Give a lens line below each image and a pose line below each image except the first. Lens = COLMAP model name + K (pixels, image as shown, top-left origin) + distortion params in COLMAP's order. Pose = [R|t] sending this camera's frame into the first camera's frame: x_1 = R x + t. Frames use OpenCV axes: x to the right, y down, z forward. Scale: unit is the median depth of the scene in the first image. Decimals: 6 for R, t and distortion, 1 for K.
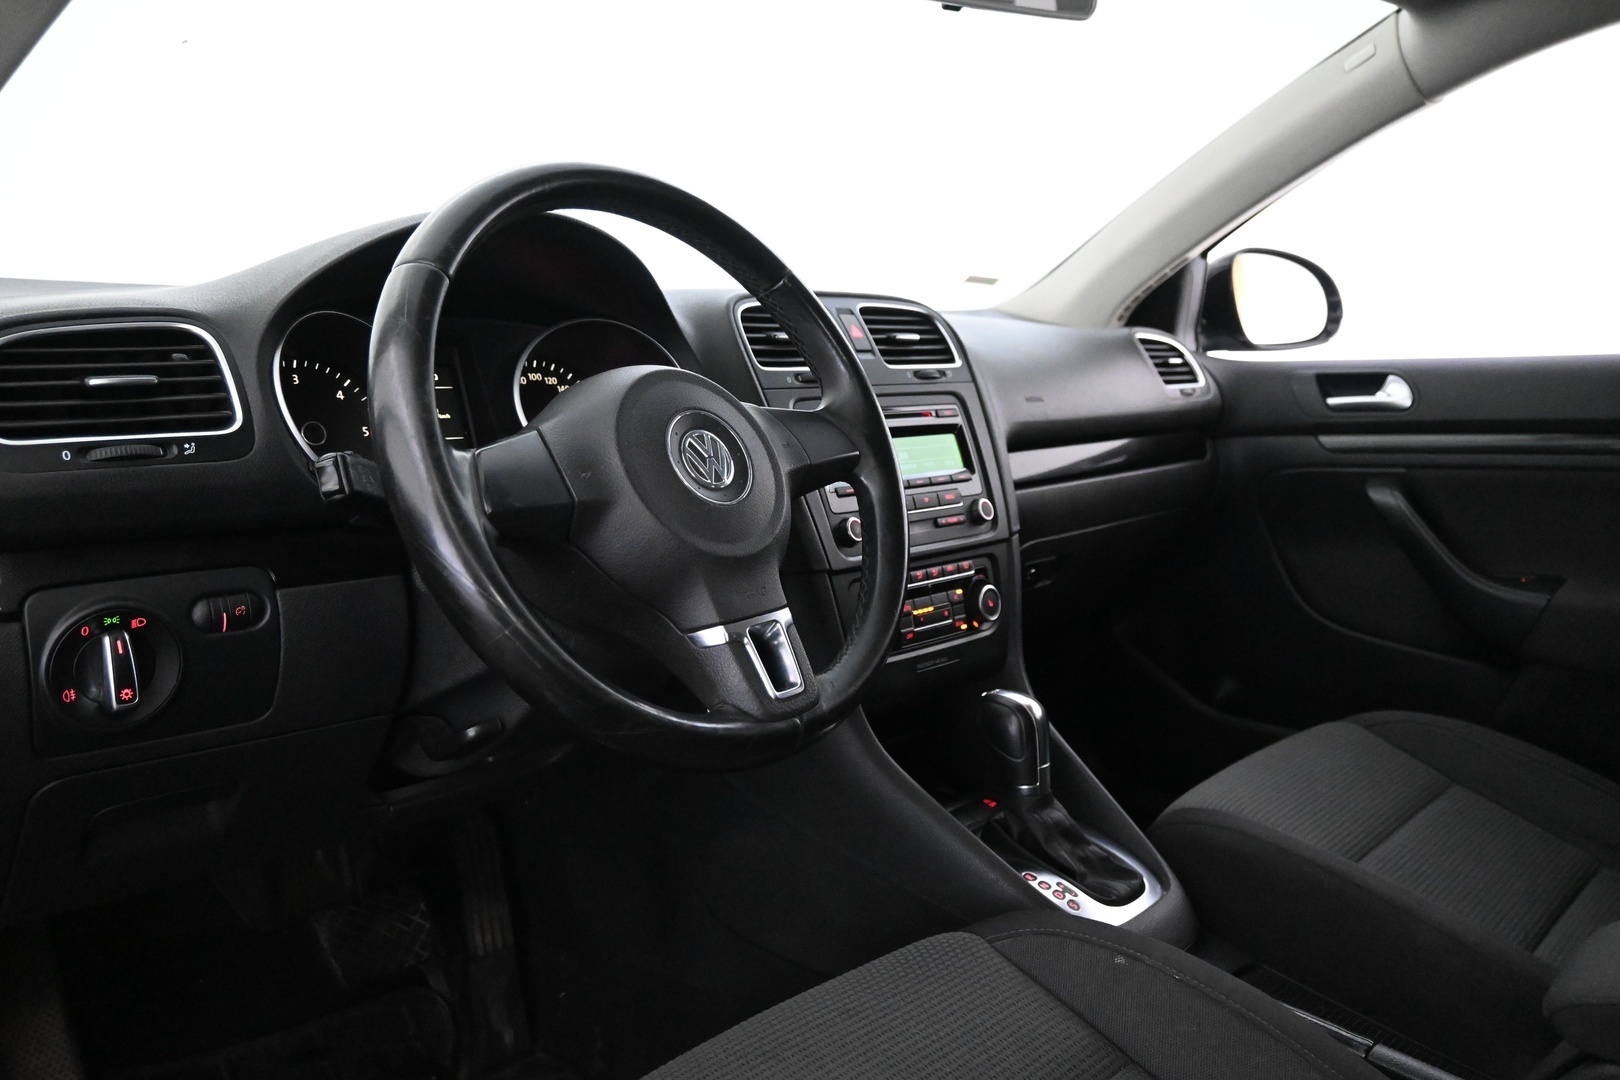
lens RADIAL K [[1304.1, 0, 808.3], [0, 1304.1, 539.5], [0, 0, 1]] dist [-0.000607, -0.005571]
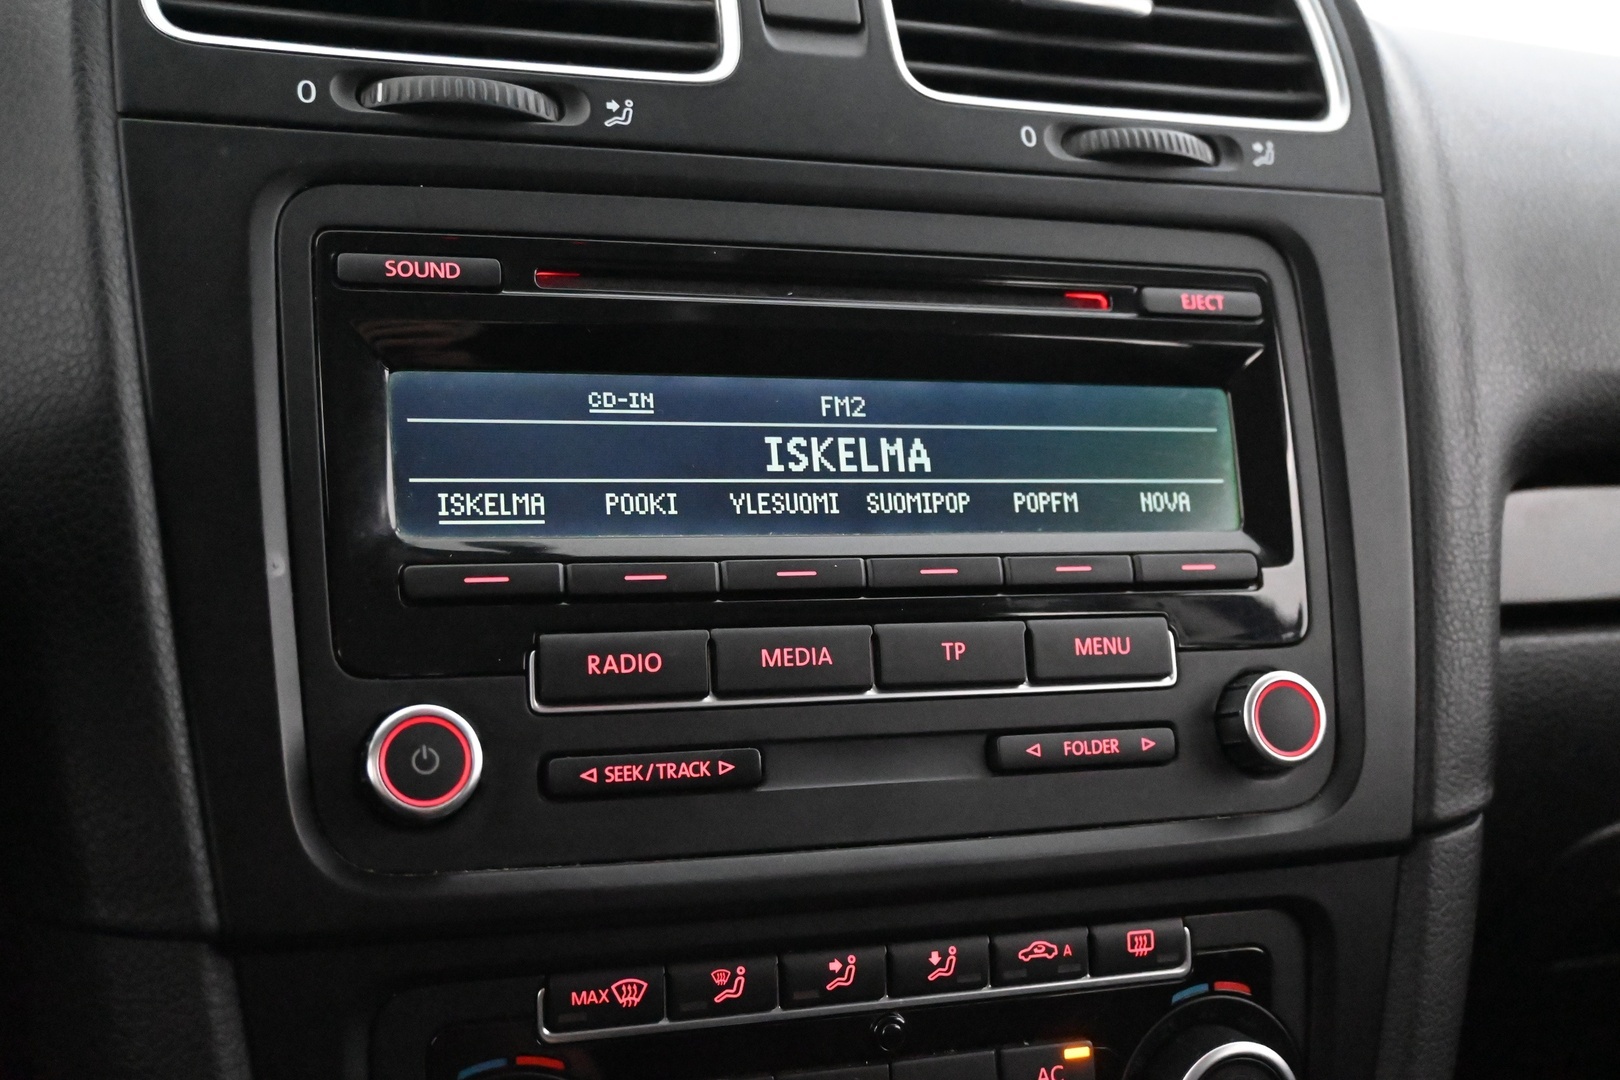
lens RADIAL K [[1677.5, 0, 804.9], [0, 1677.5, 540.8], [0, 0, 1]] dist [0.005230, 0.000000]
pose [[0.876476, 0.125263, -0.464865, 0.203515], [-0.117494, 0.992018, 0.045782, -0.060248], [0.466889, 0.014492, 0.884197, 0.713027]]
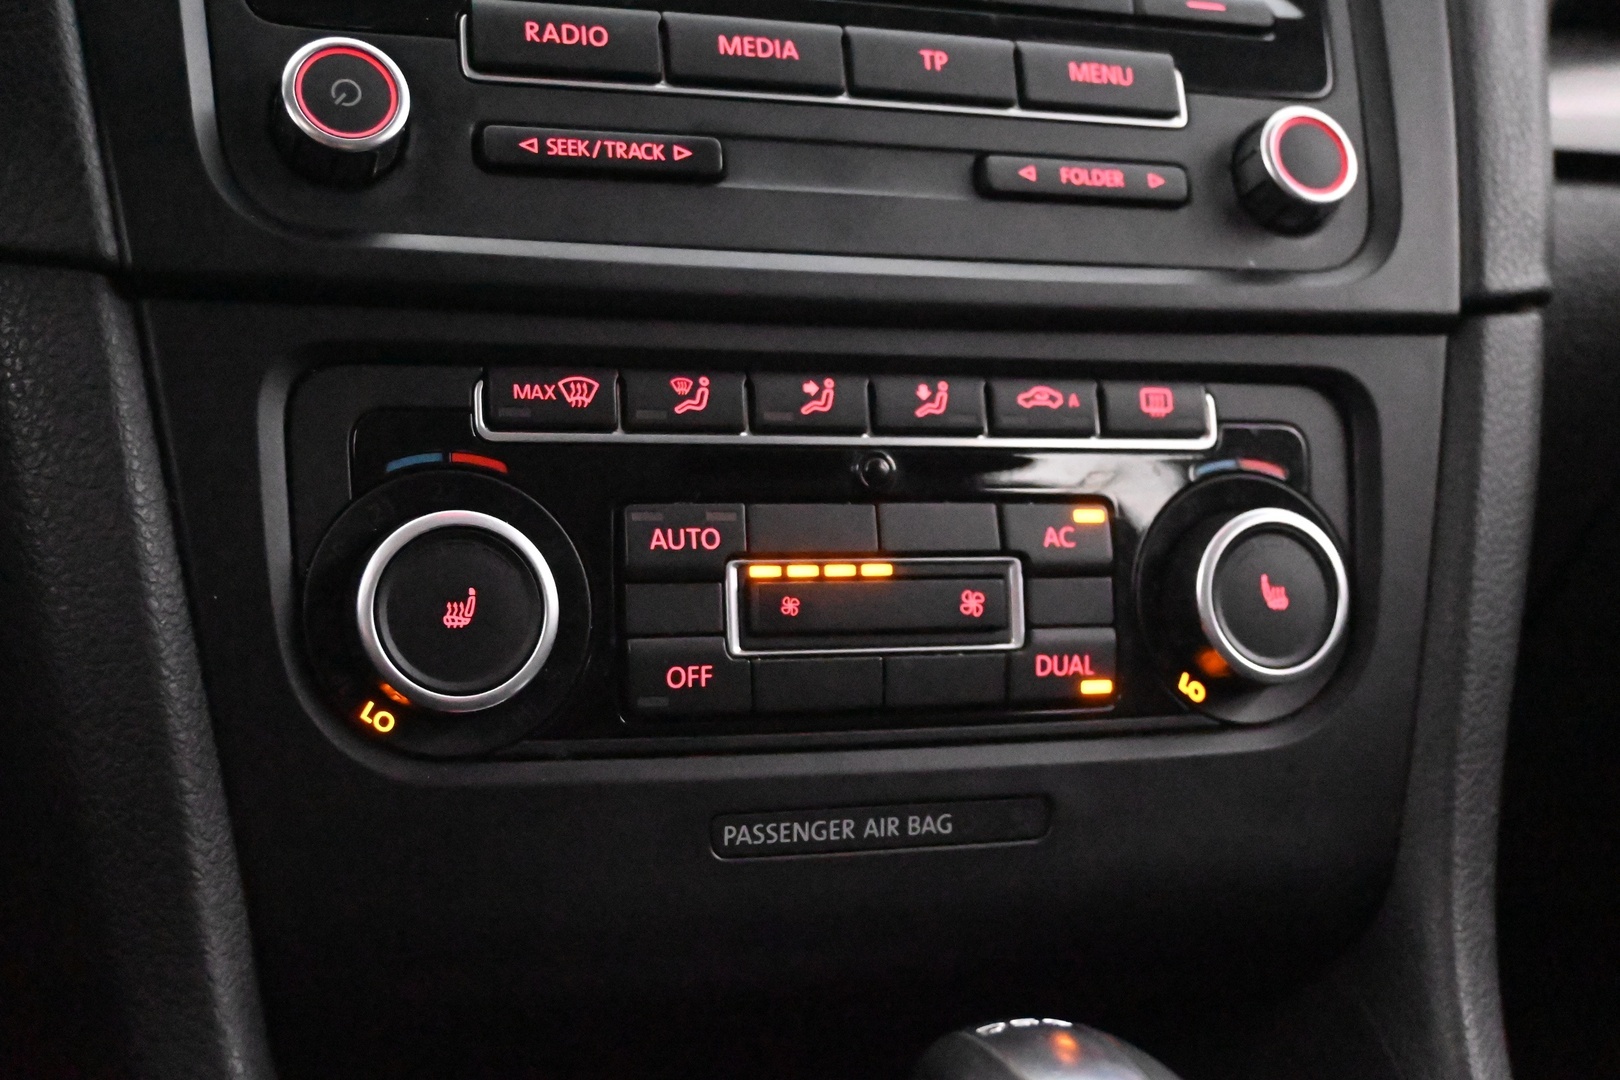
lens RADIAL K [[2009.8, 0, 799.1], [0, 2009.8, 549.6], [0, 0, 1]] dist [0.008937, 0.000000]
pose [[0.881801, 0.066674, -0.466884, 0.226455], [-0.091339, 0.995357, -0.030368, 0.059450], [0.462692, 0.069423, 0.883797, 0.701519]]
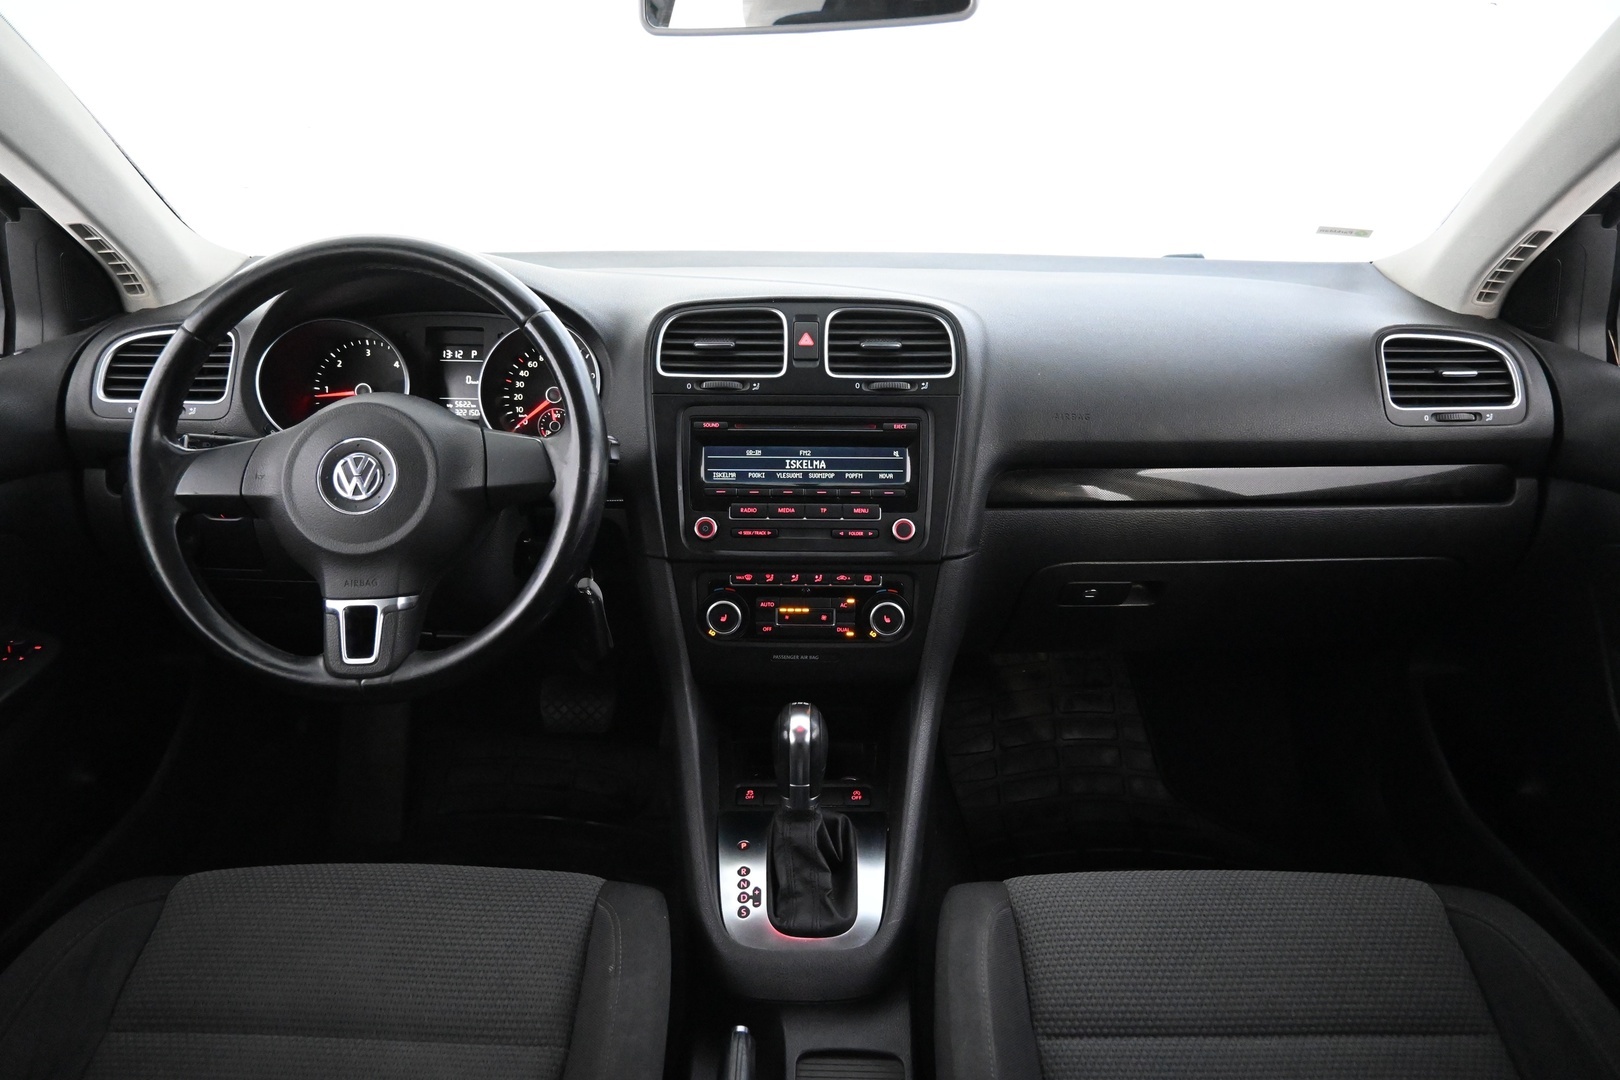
lens RADIAL K [[1122.3, 0, 810.5], [0, 1122.3, 542.5], [0, 0, 1]] dist [0.001341, -0.005058]
pose [[0.670829, 0.253417, -0.696971, 0.715685], [-0.111649, 0.963604, 0.242902, -0.222437], [0.733160, -0.085129, 0.674707, 0.374841]]
